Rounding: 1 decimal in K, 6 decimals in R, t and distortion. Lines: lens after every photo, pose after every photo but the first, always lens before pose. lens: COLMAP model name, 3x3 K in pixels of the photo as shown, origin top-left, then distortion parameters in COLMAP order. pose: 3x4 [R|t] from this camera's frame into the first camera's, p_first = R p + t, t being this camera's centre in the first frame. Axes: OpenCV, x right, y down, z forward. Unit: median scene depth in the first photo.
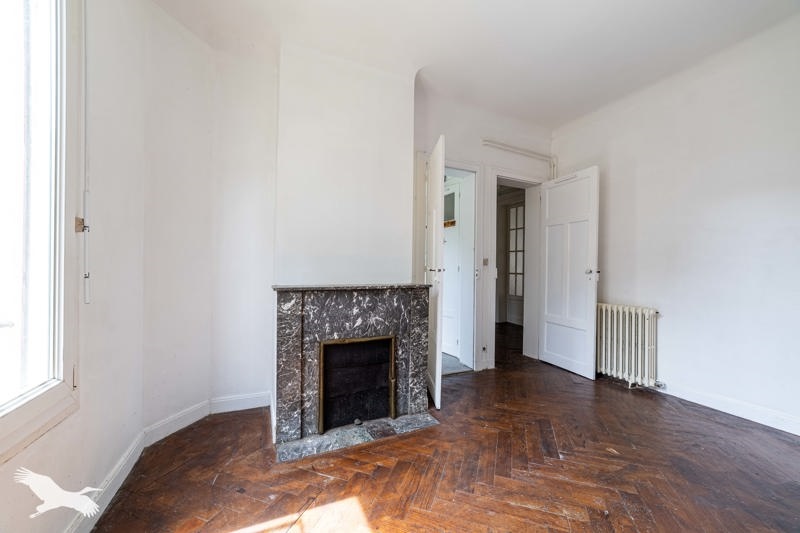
lens RADIAL K [[307.1, 0, 394.5], [0, 307.1, 267.0], [0, 0, 1]] dist [-0.016080, 0.000230]
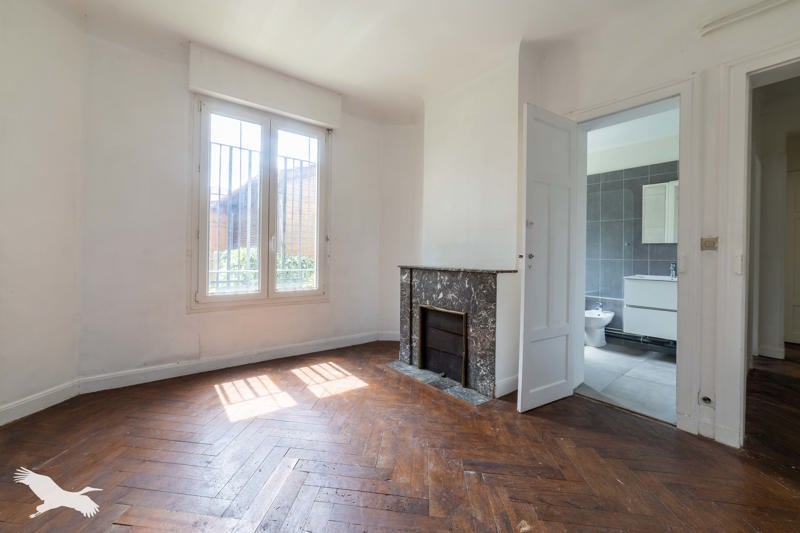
lens RADIAL K [[307.1, 0, 366.2], [0, 307.1, 252.3], [0, 0, 1]] dist [-0.016080, 0.000230]
pose [[0.194542, -0.012678, -0.980812, 1.076215], [-0.006982, 0.999873, -0.014309, 0.018129], [0.980869, 0.009632, 0.194429, 0.435751]]
